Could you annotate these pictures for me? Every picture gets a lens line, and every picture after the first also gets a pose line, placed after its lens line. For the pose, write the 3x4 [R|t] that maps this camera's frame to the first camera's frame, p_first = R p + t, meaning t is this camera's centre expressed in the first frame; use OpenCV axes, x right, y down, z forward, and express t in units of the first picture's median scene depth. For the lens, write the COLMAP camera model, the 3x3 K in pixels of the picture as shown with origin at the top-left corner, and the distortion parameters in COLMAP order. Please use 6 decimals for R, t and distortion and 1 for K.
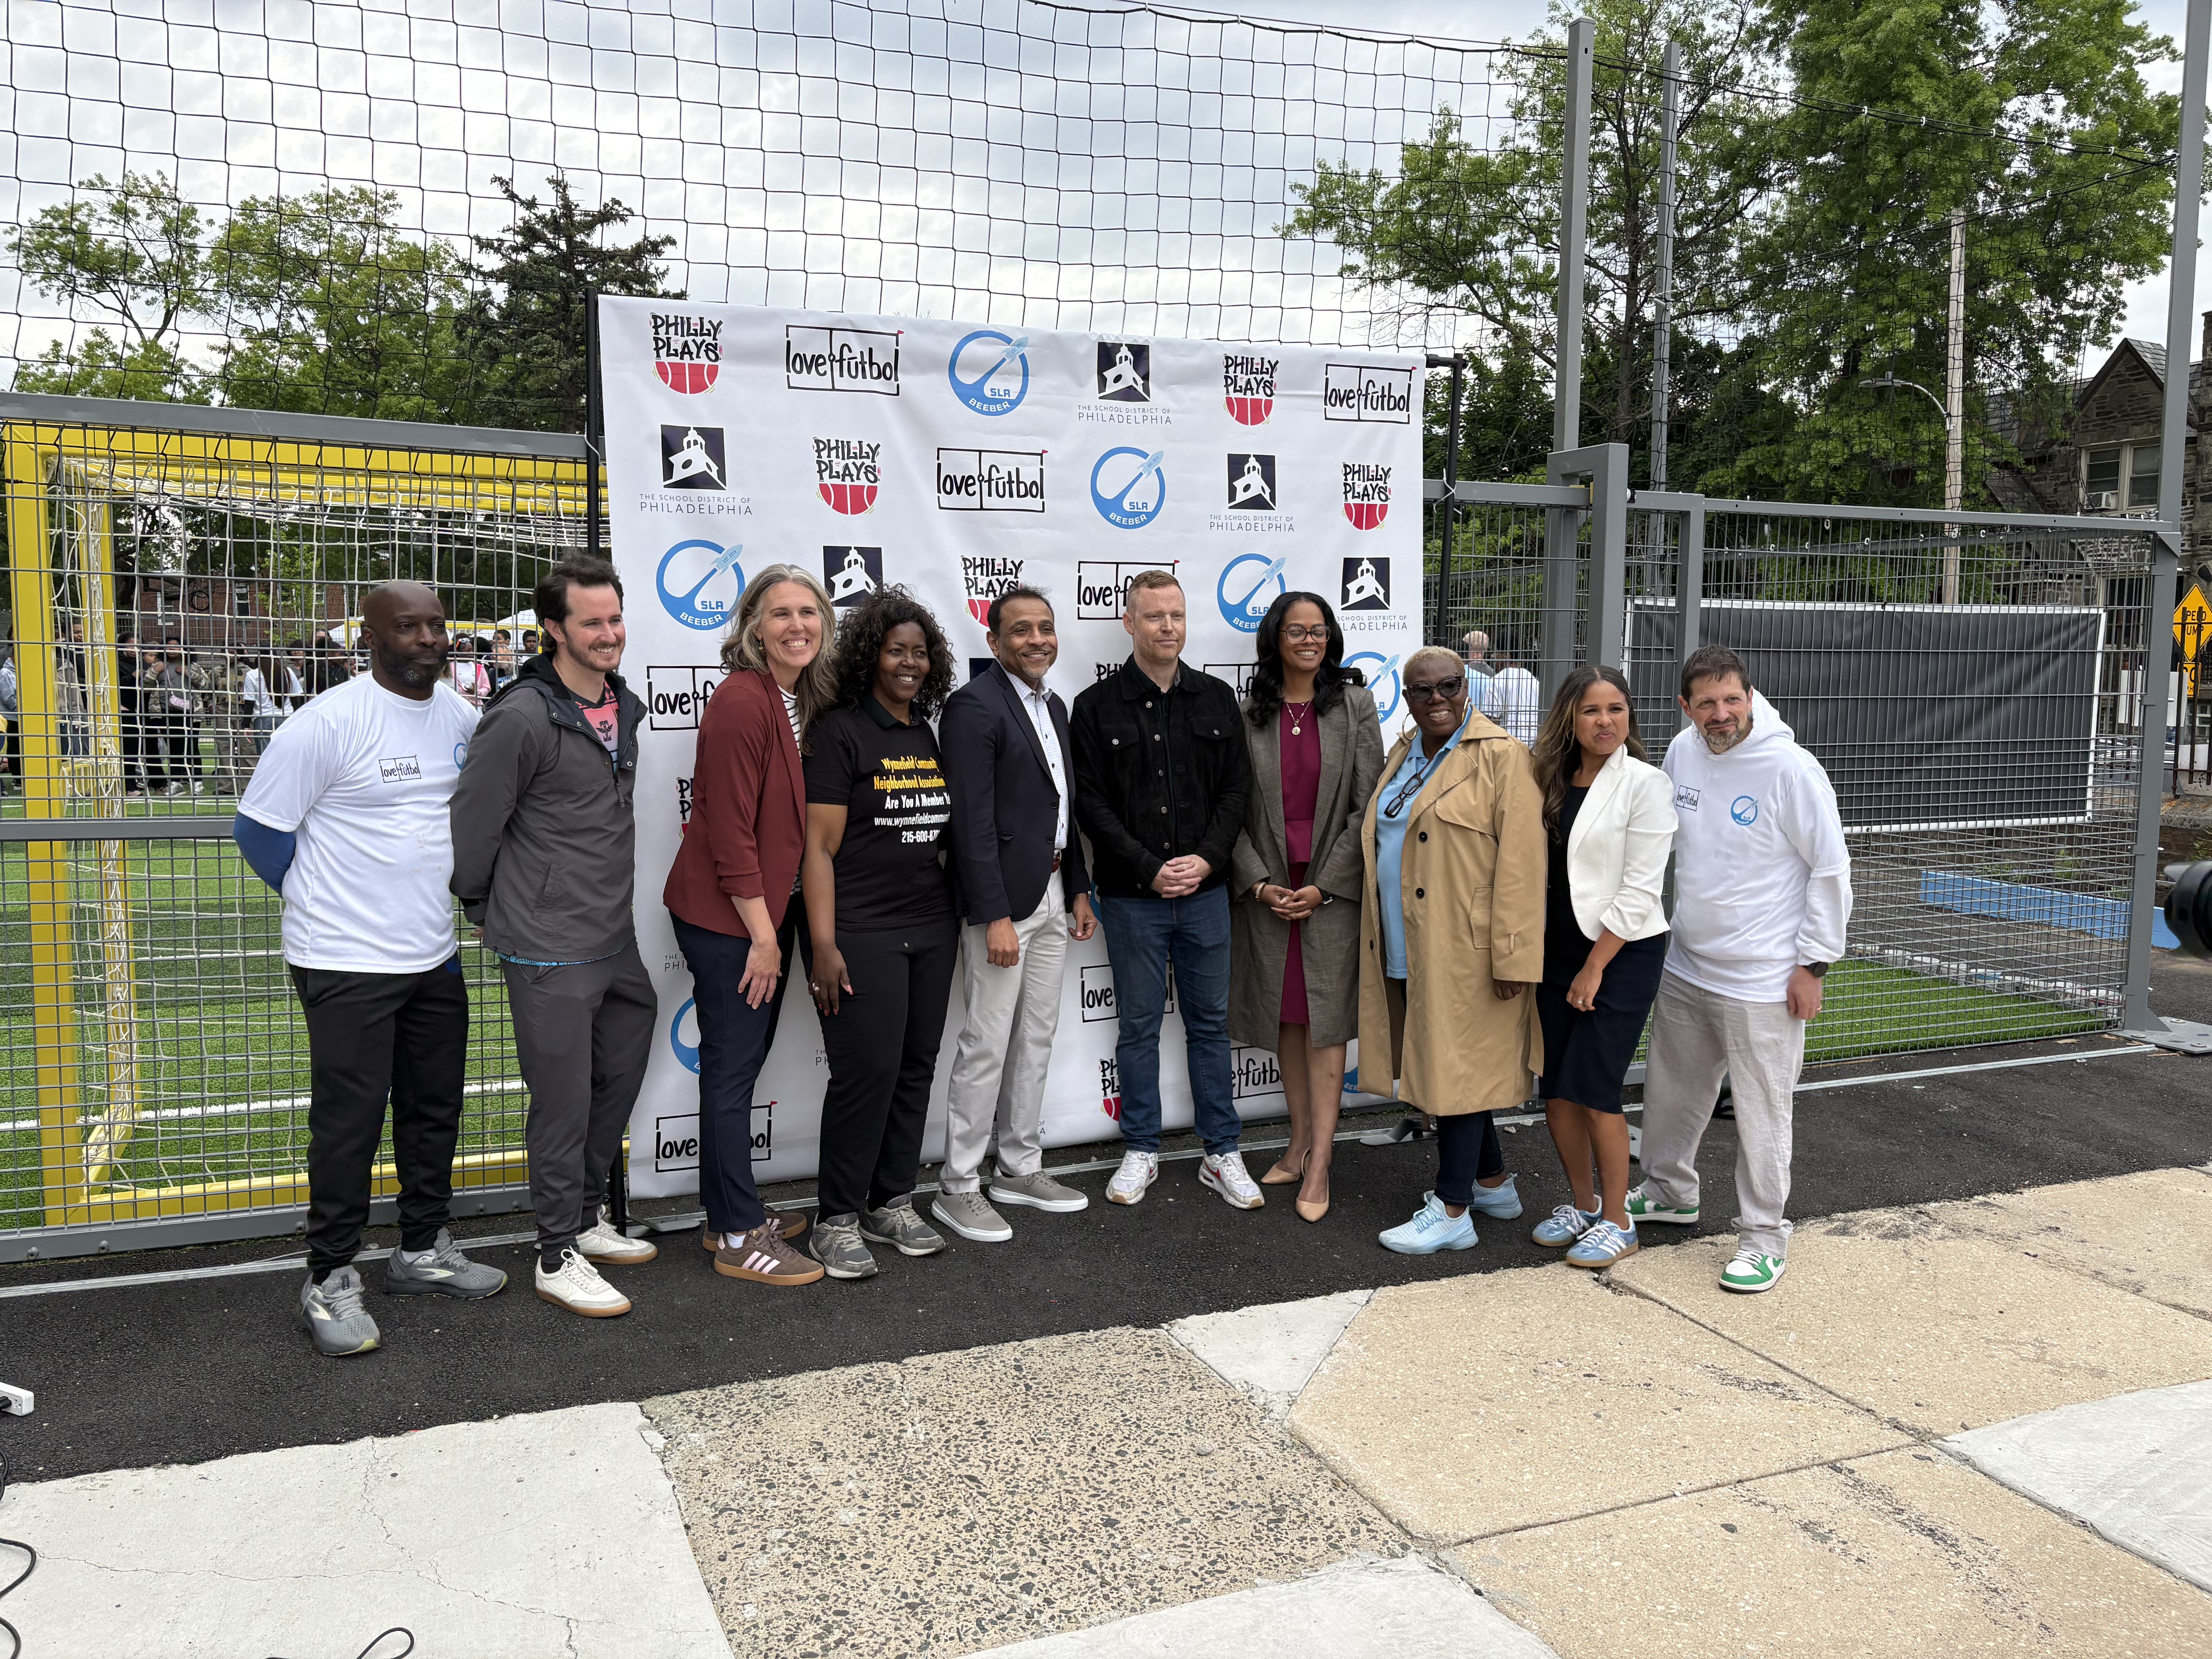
lens RADIAL K [[1630.1, 0, 1087.3], [0, 1630.1, 845.3], [0, 0, 1]] dist [0.044972, -0.044620]
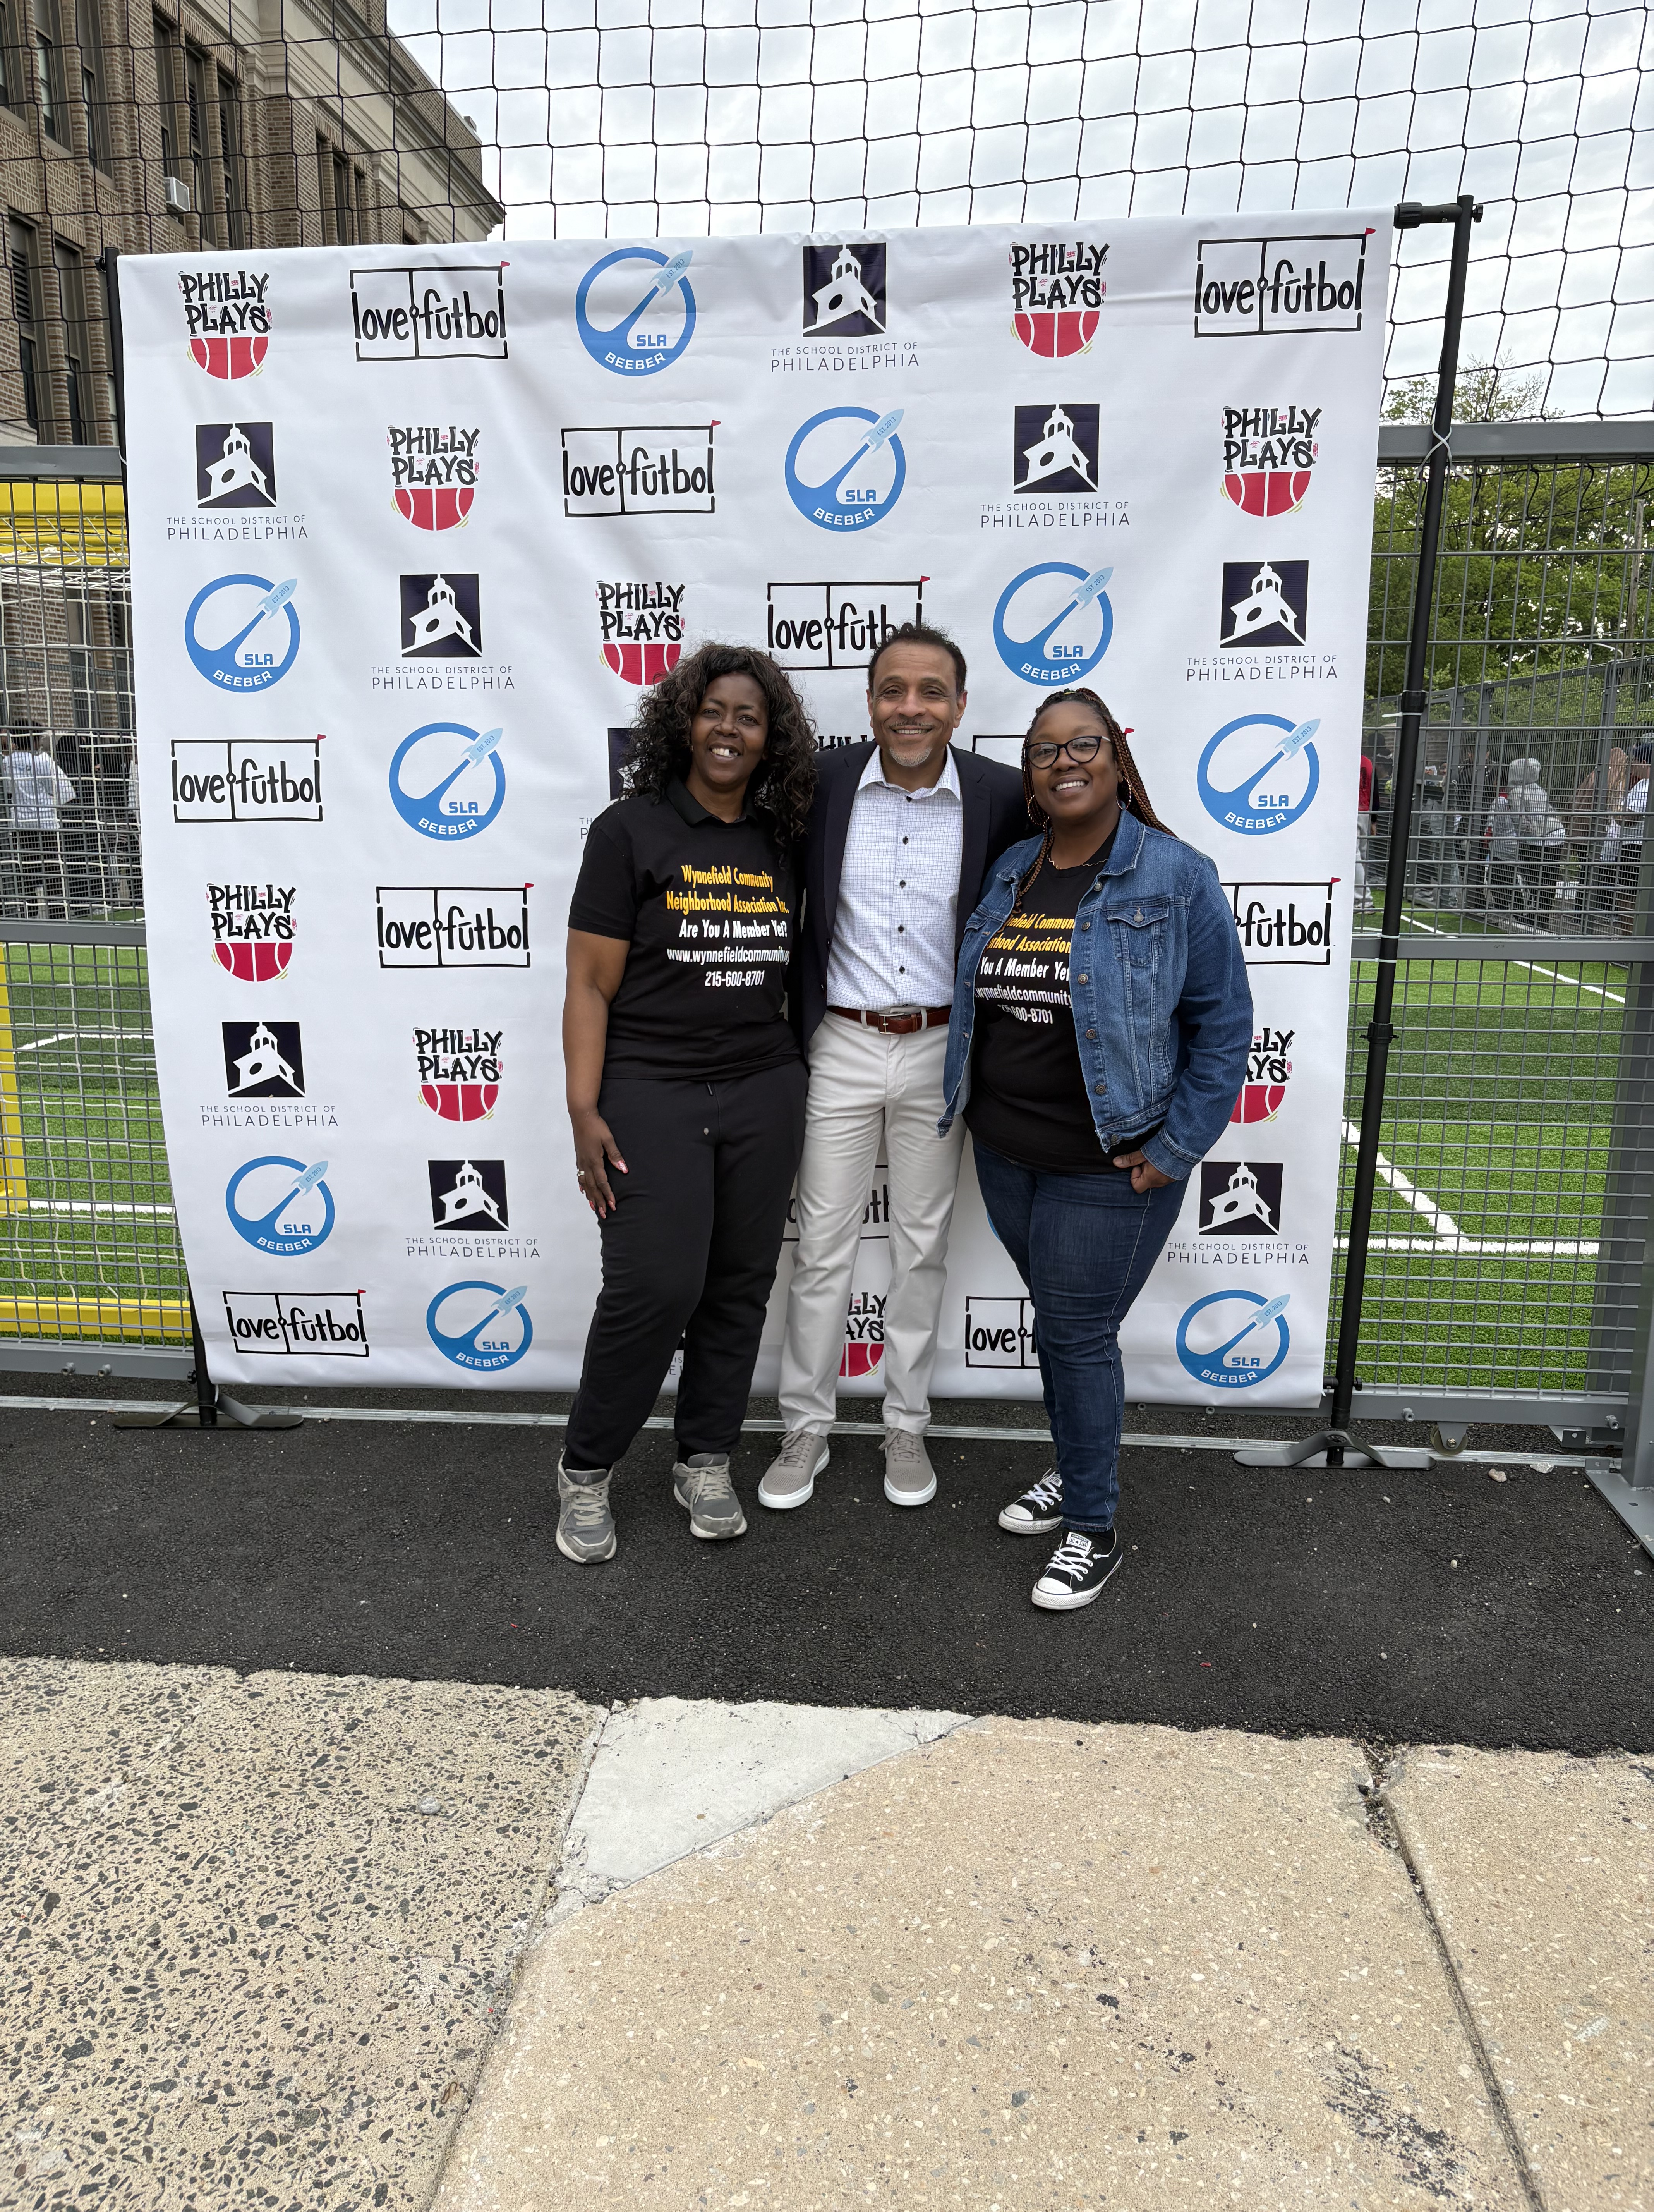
lens RADIAL K [[1630.0, 0, 820.6], [0, 1630.0, 1119.6], [0, 0, 1]] dist [0.044972, -0.044620]
pose [[0.893242, 0.088027, -0.440874, 0.358418], [-0.047918, 0.993699, 0.101322, -0.020782], [0.447015, -0.069379, 0.891832, 0.391539]]
